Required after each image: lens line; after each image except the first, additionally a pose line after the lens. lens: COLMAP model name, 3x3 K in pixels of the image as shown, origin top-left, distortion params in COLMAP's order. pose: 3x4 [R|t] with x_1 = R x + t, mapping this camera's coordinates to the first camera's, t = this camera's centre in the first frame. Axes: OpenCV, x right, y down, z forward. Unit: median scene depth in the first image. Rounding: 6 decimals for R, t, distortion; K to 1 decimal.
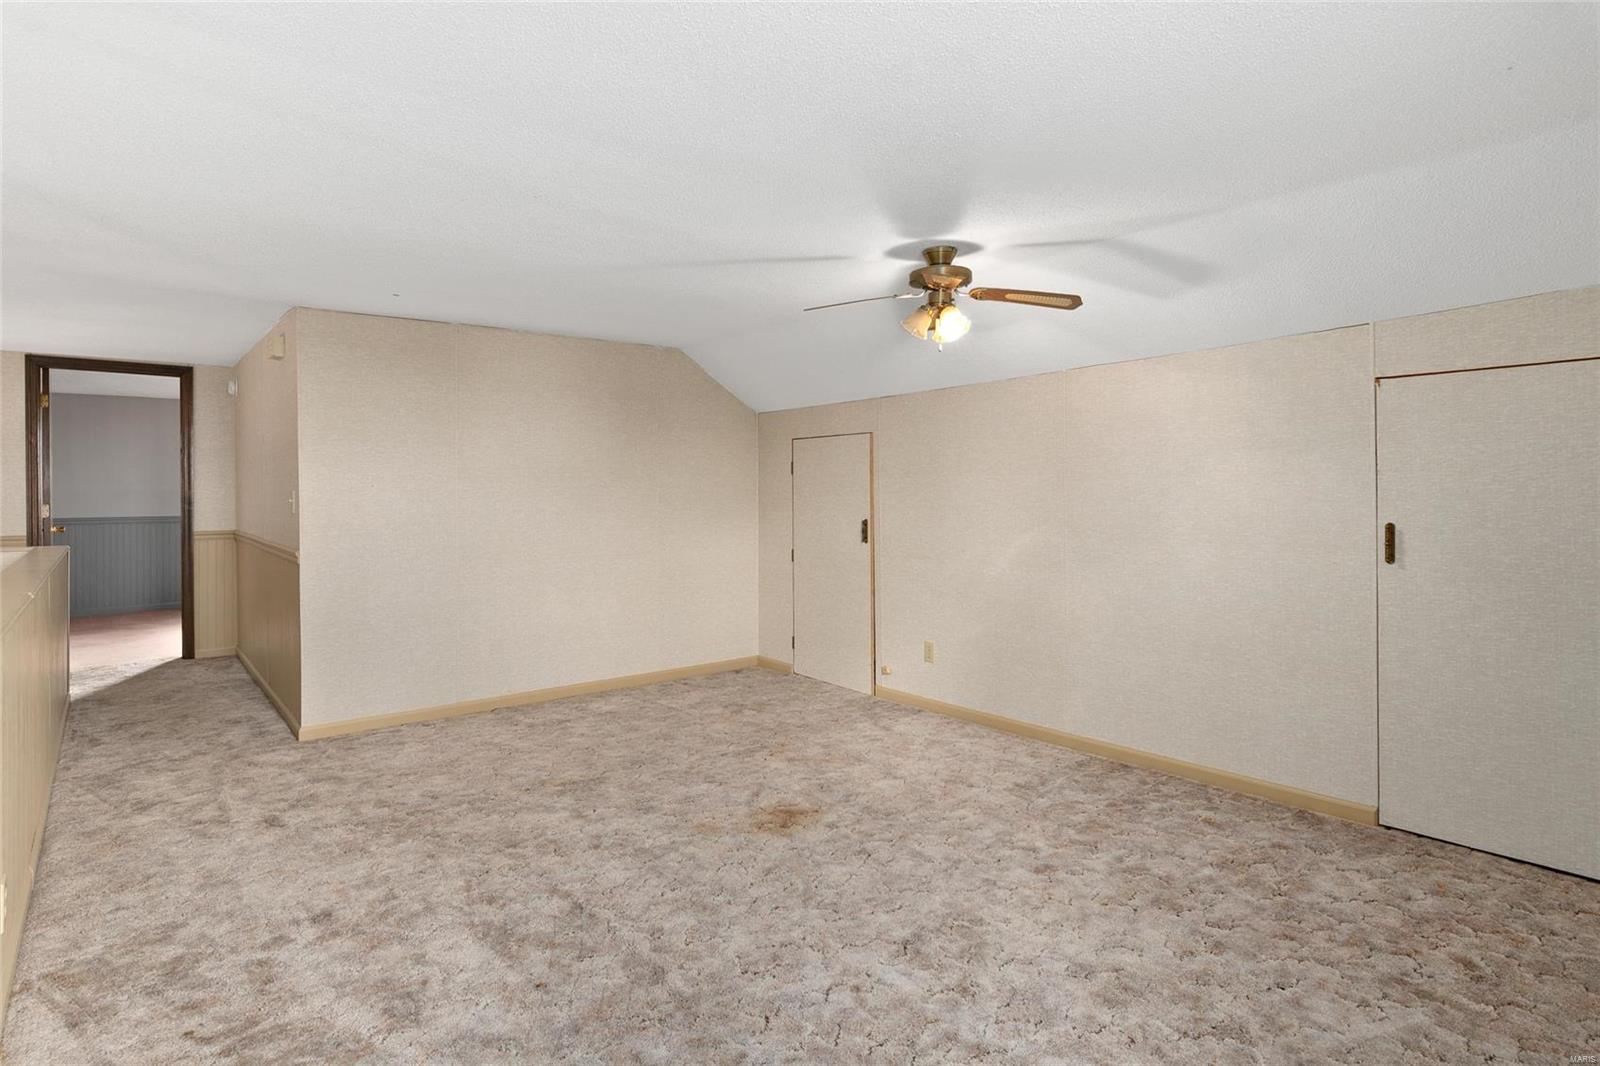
lens RADIAL K [[815.3, 0, 801.2], [0, 815.3, 499.6], [0, 0, 1]] dist [-0.000562, -0.000278]
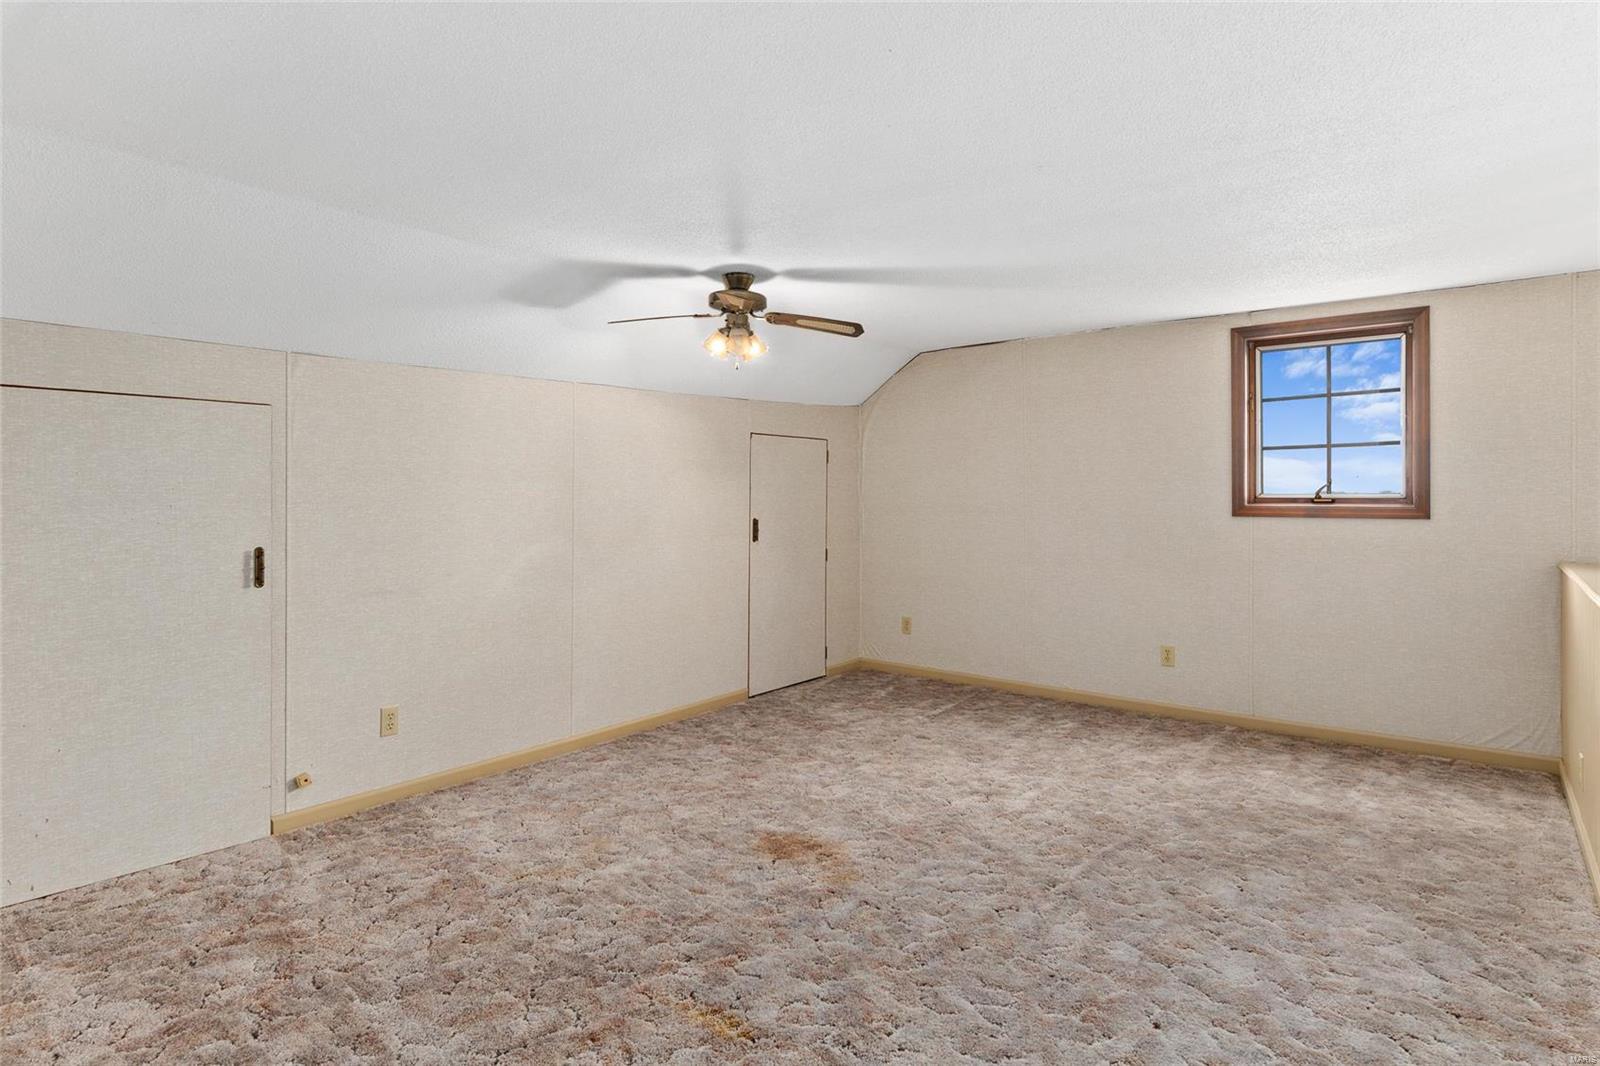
lens RADIAL K [[815.3, 0, 801.2], [0, 815.3, 499.6], [0, 0, 1]] dist [-0.000562, -0.000278]
pose [[-0.179039, 0.001434, 0.983841, -0.911993], [0.013369, 0.999910, 0.000975, -0.010345], [-0.983751, 0.013328, -0.179042, 1.115096]]
